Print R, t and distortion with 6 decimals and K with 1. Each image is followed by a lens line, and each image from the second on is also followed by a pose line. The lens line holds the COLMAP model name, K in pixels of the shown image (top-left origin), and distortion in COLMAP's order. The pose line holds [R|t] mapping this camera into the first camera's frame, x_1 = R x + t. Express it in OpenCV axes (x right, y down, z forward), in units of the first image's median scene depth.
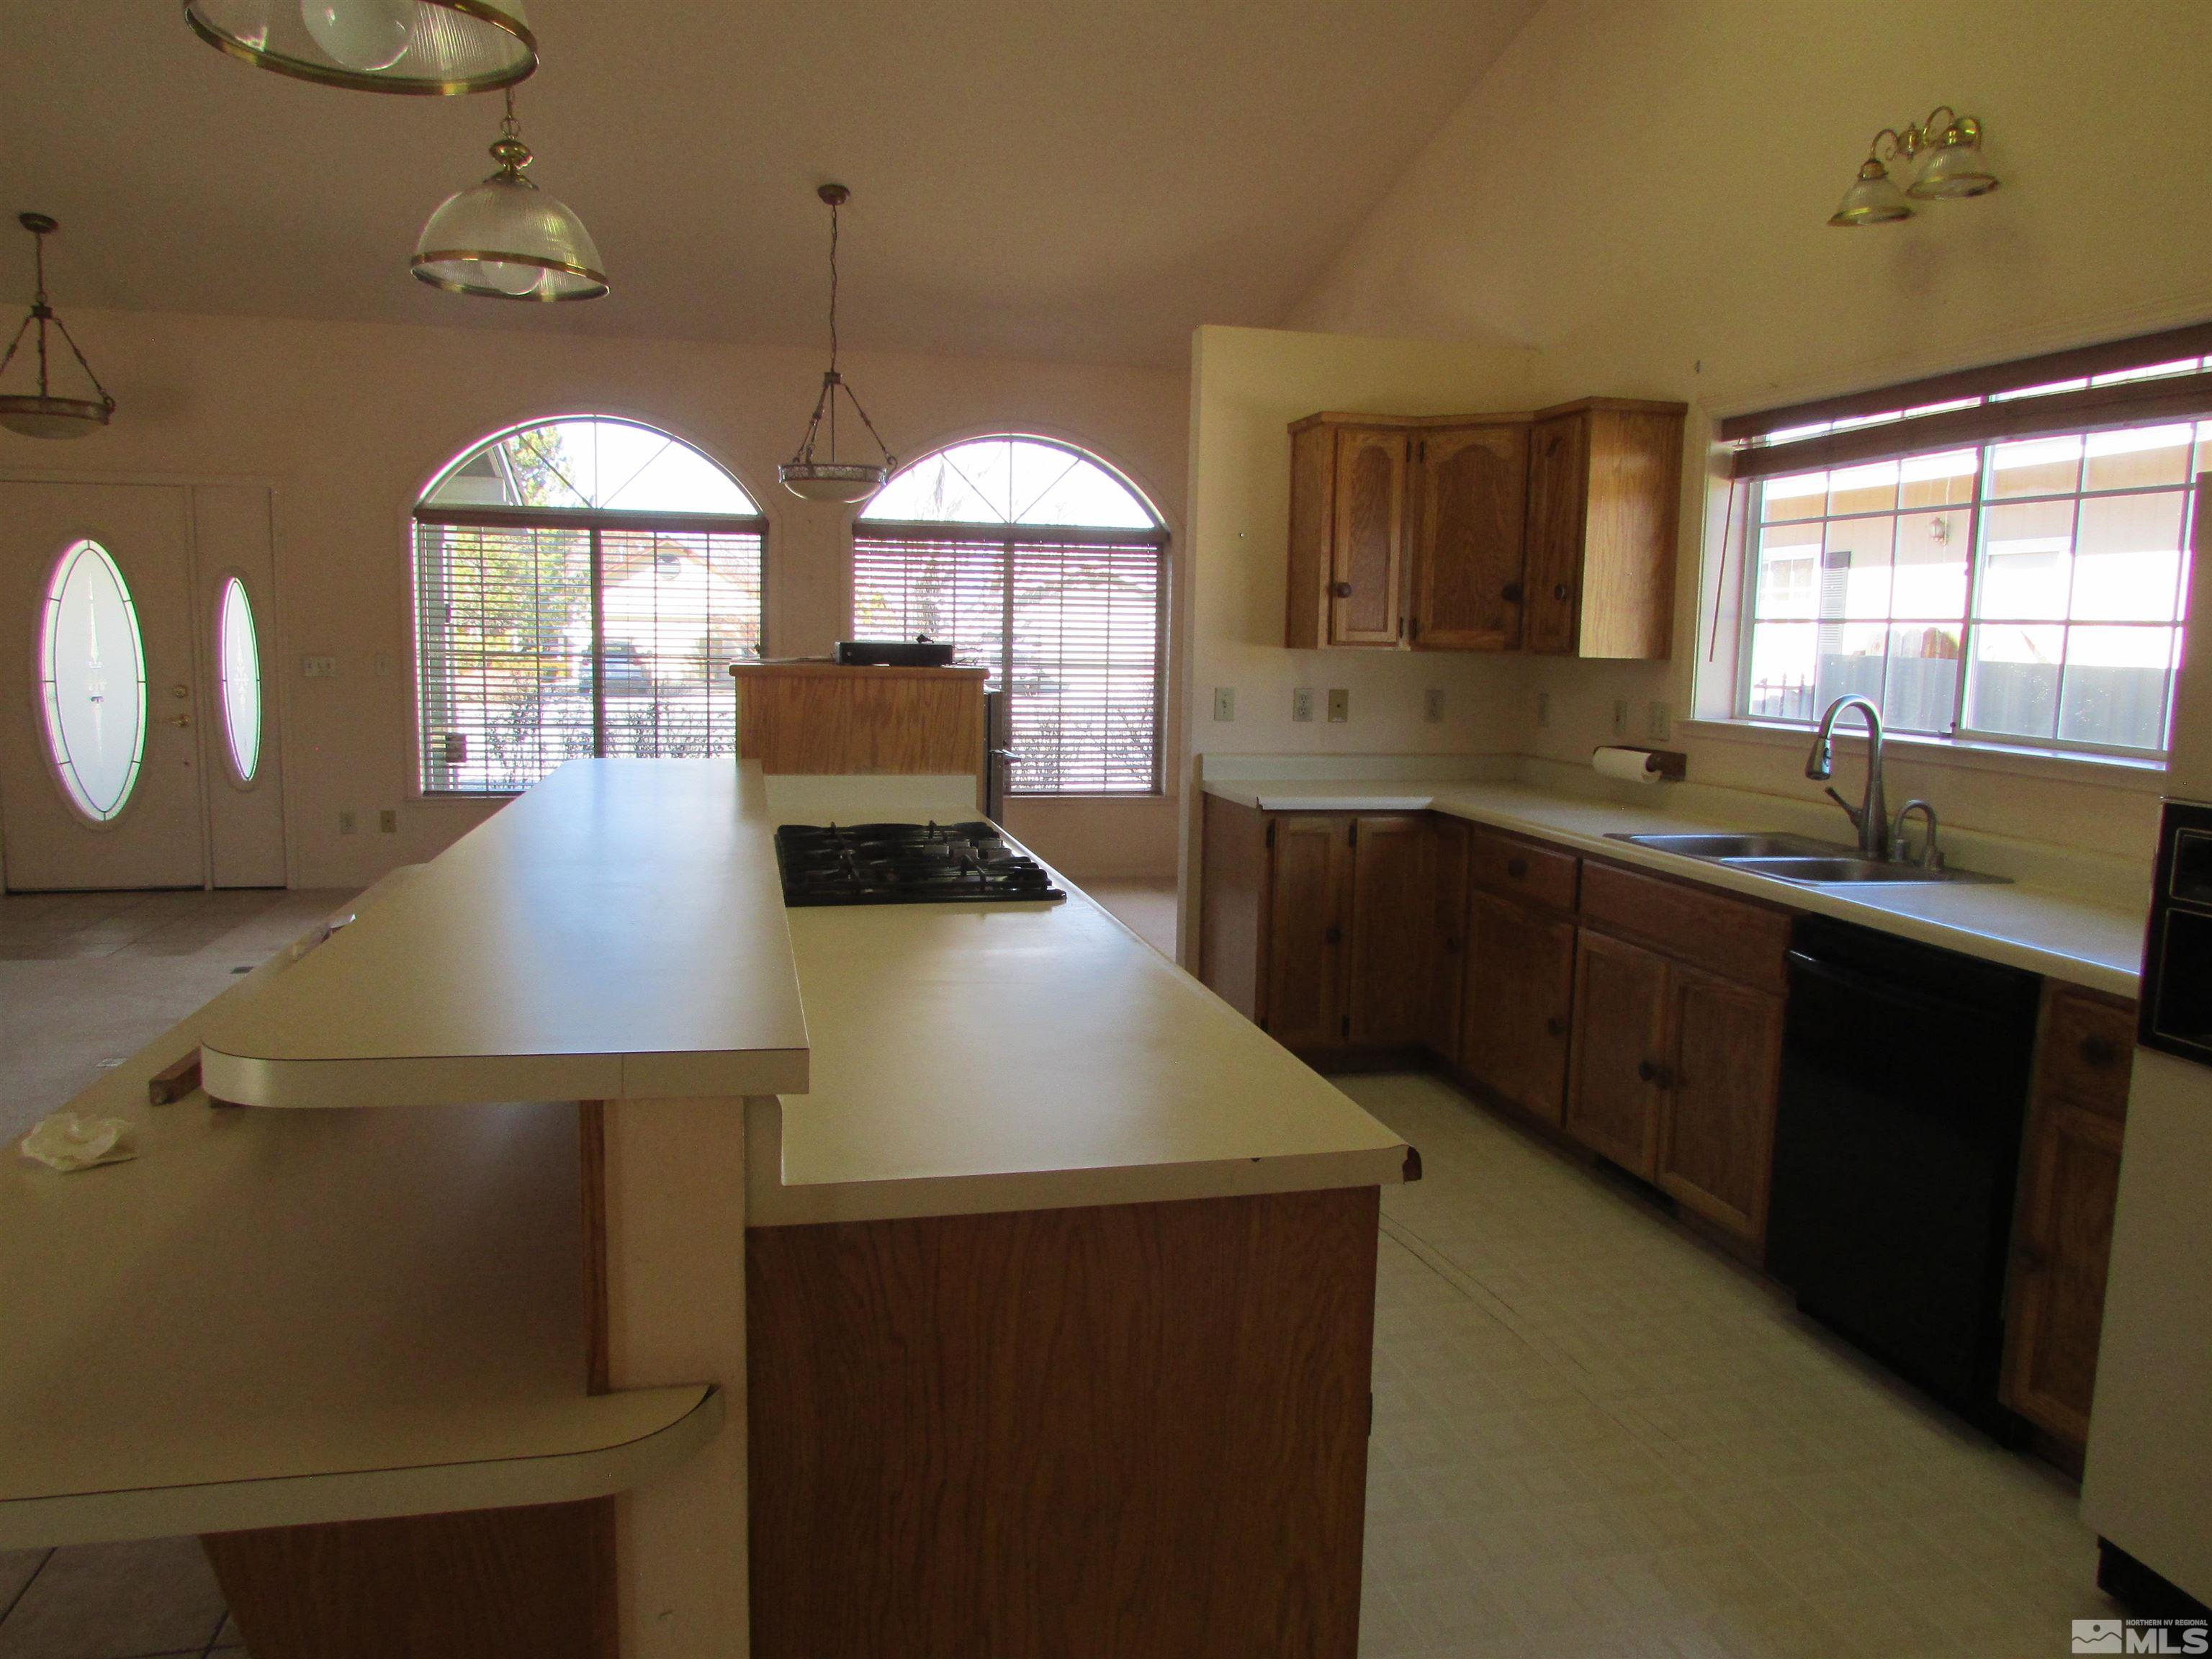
lens RADIAL K [[1563.7, 0, 1096.4], [0, 1563.7, 811.5], [0, 0, 1]] dist [-0.030658, 0.023853]
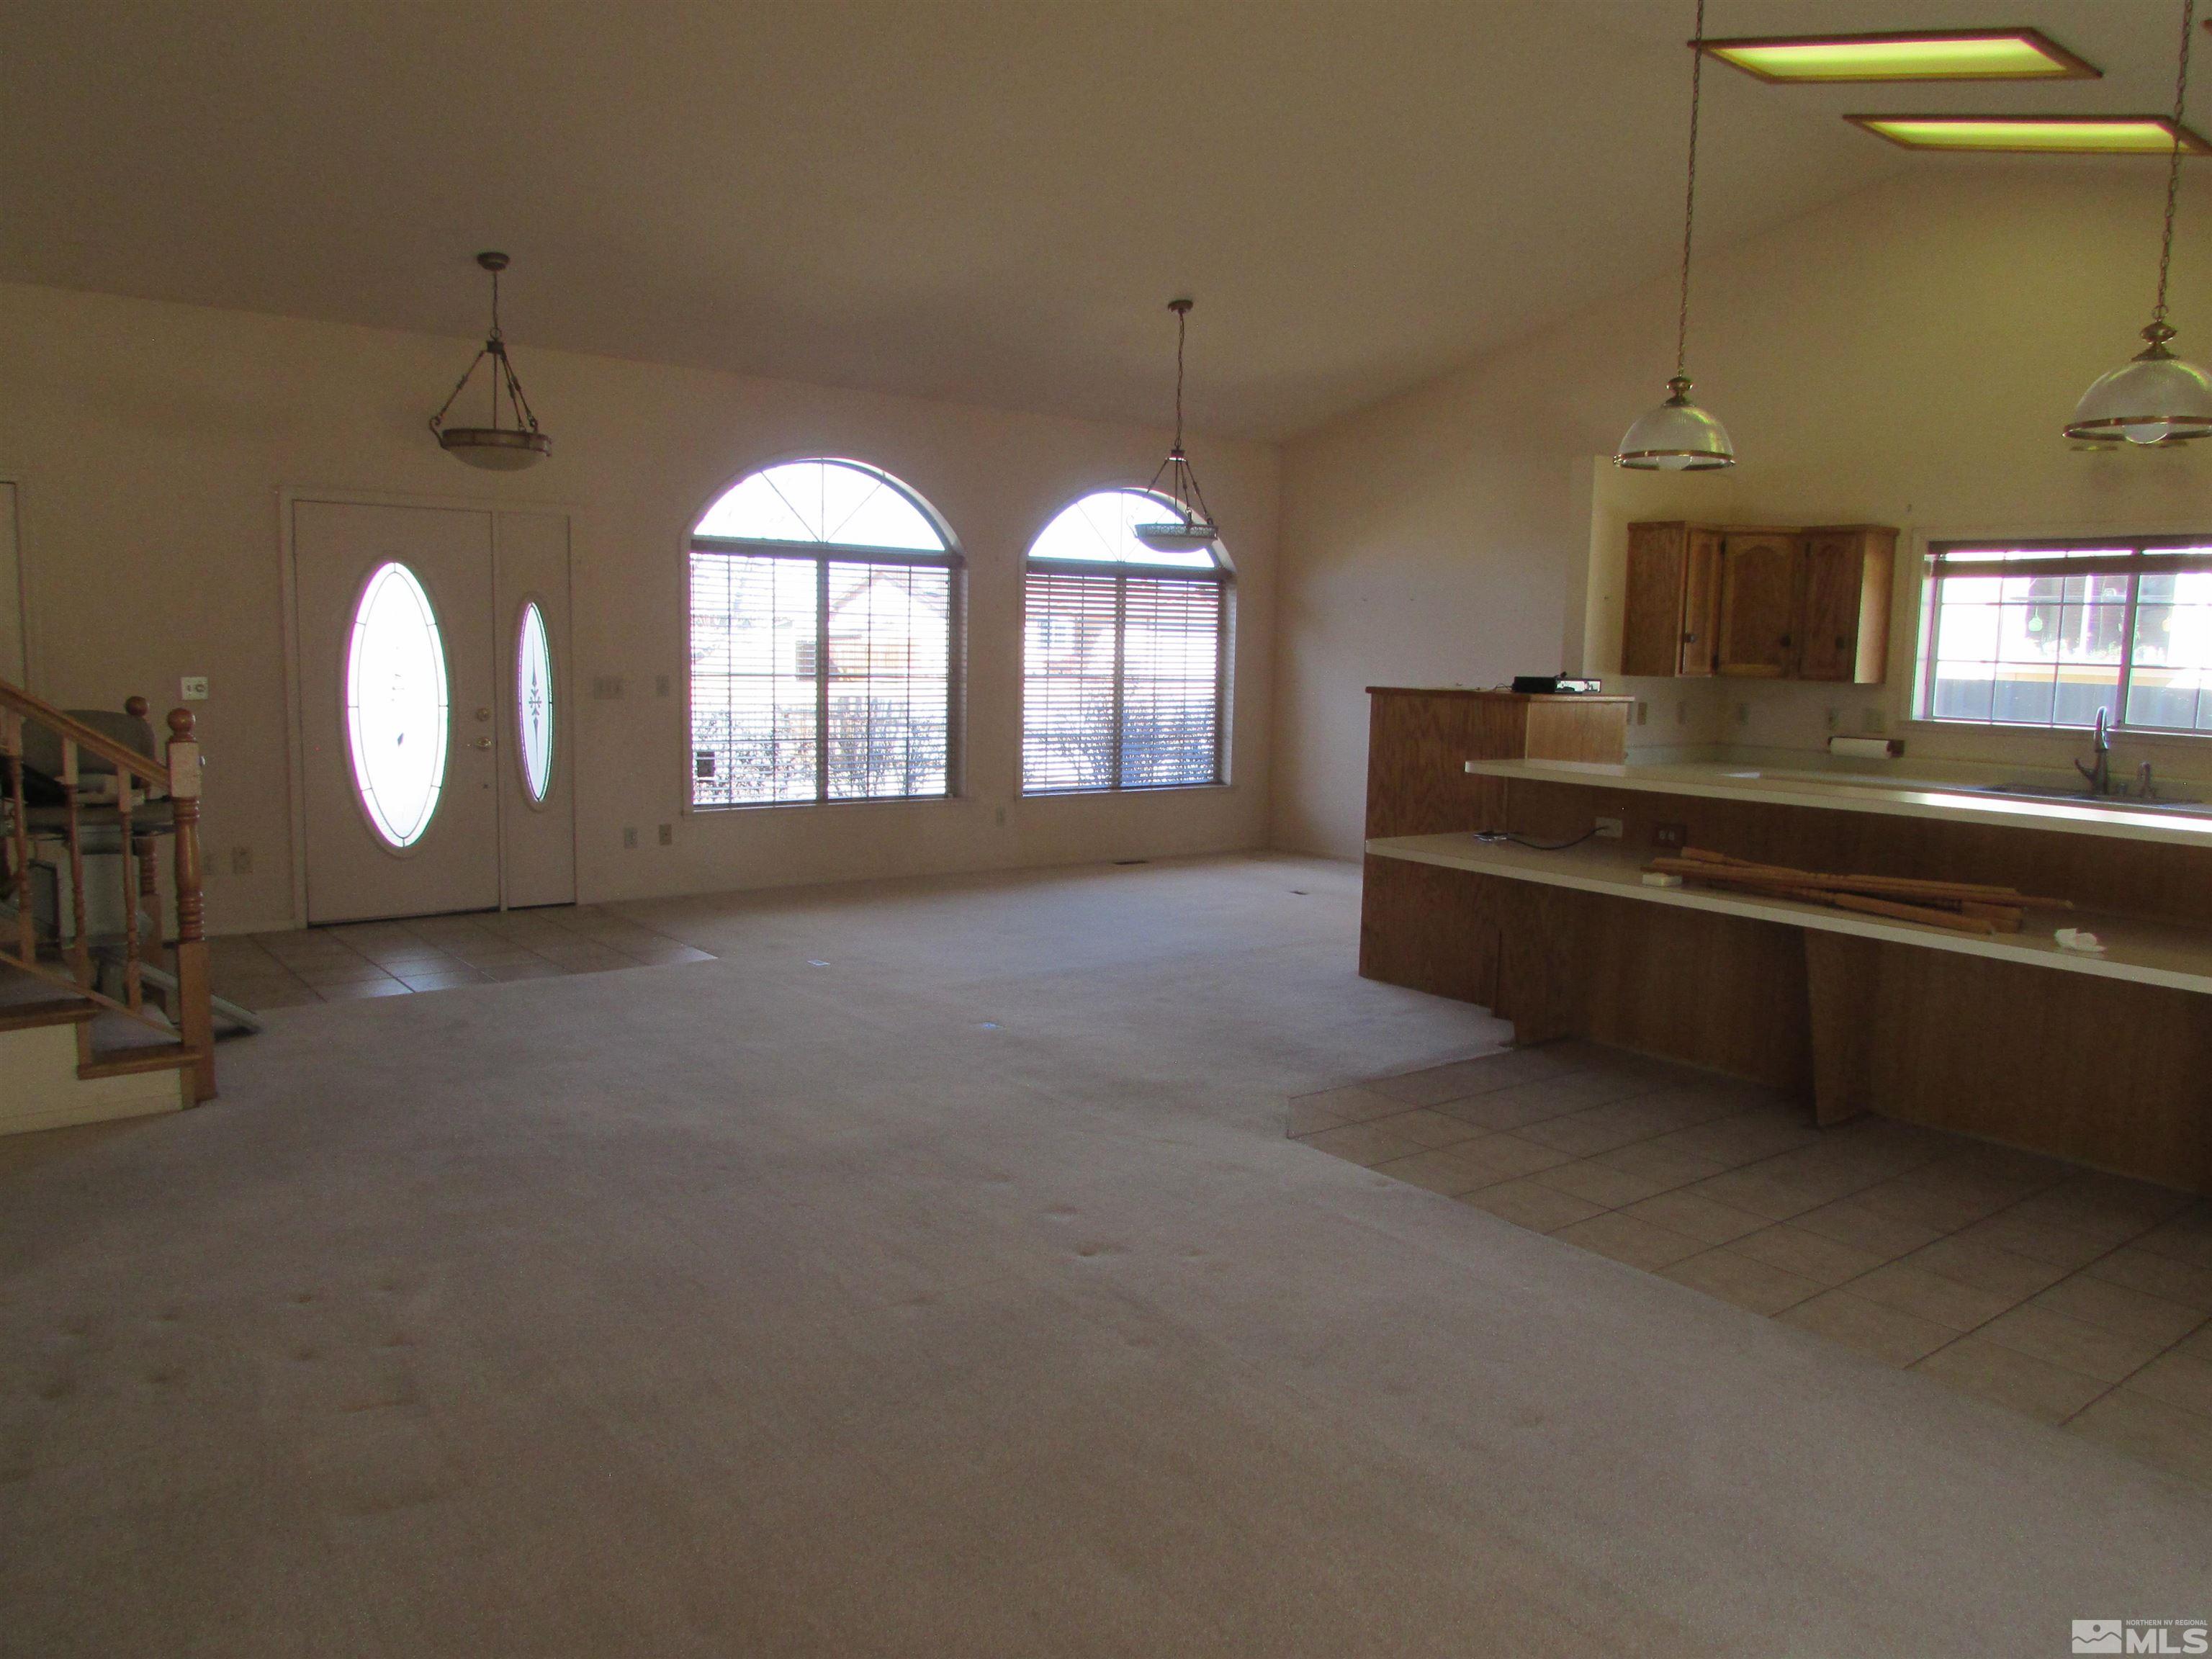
lens RADIAL K [[1563.7, 0, 1122.2], [0, 1563.7, 826.0], [0, 0, 1]] dist [-0.030658, 0.023853]
pose [[0.905751, -0.046443, 0.421258, -0.652137], [0.041856, 0.998921, 0.020133, -0.008316], [-0.421739, -0.000603, 0.906717, -0.093031]]
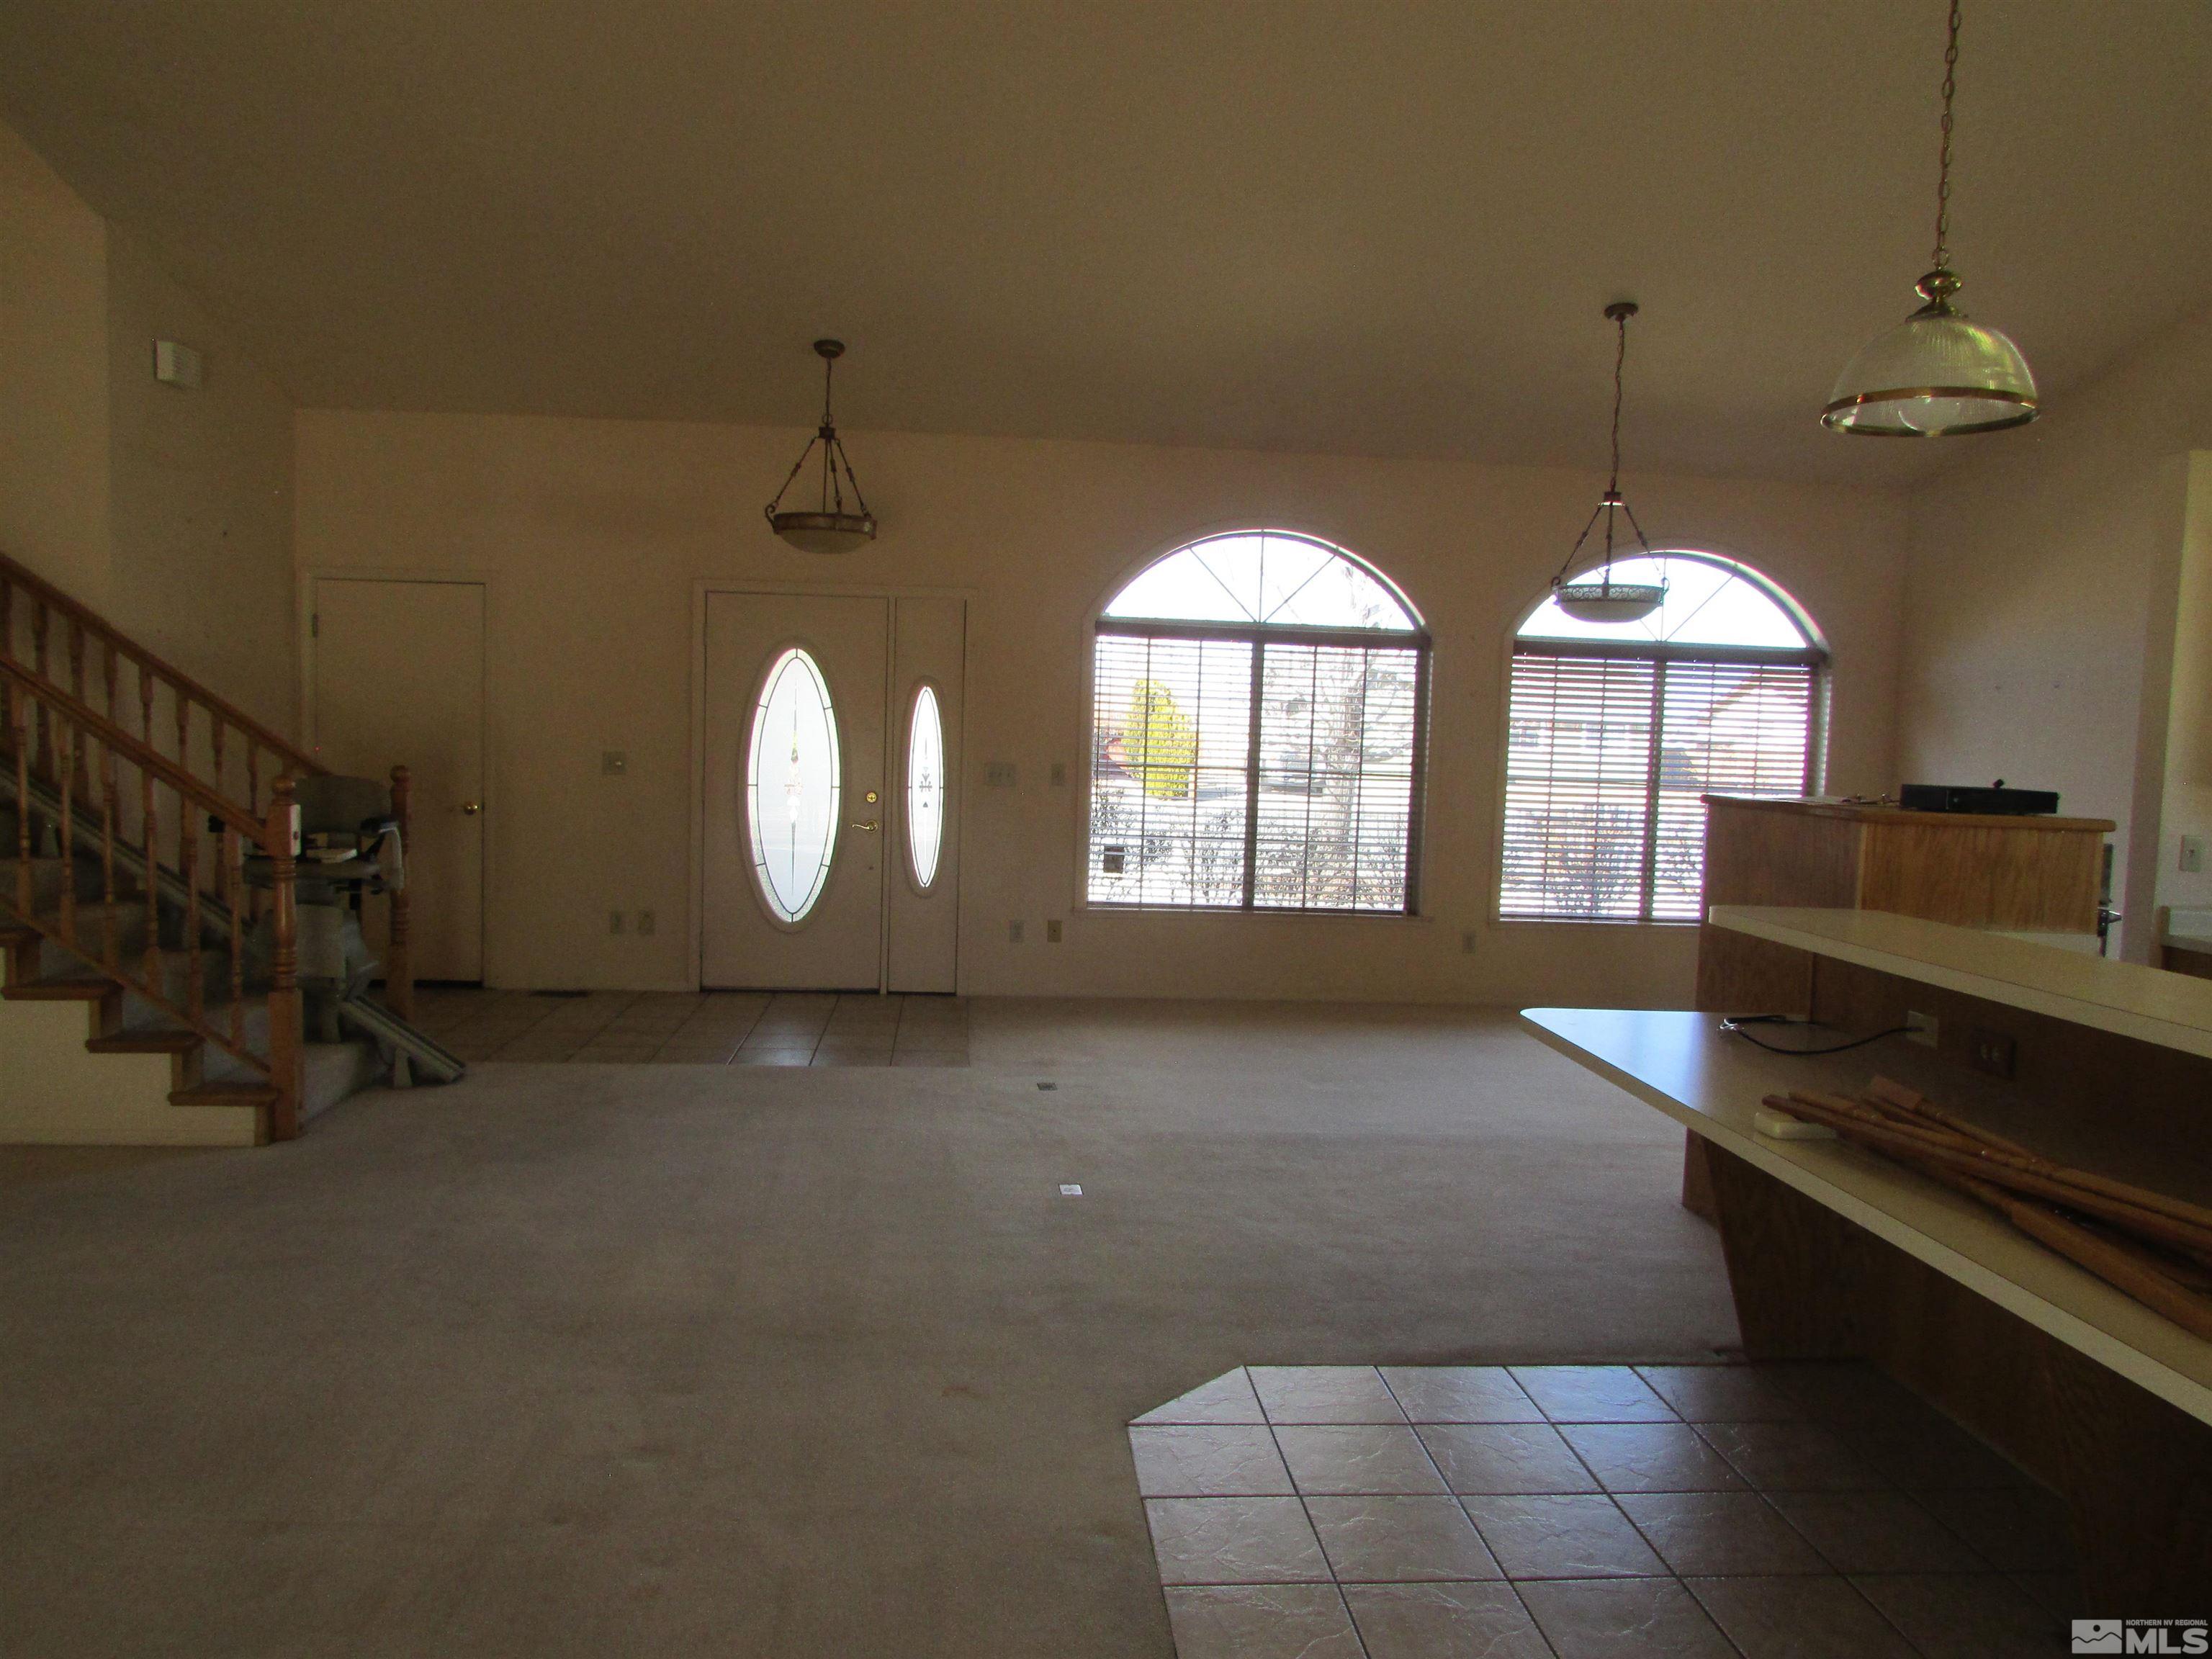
lens RADIAL K [[1563.7, 0, 1122.1], [0, 1563.7, 821.5], [0, 0, 1]] dist [-0.030658, 0.023853]
pose [[0.991148, 0.025012, -0.130386, -0.297643], [-0.032157, 0.998077, -0.052986, -0.012918], [0.128810, 0.056710, 0.990046, 0.008834]]
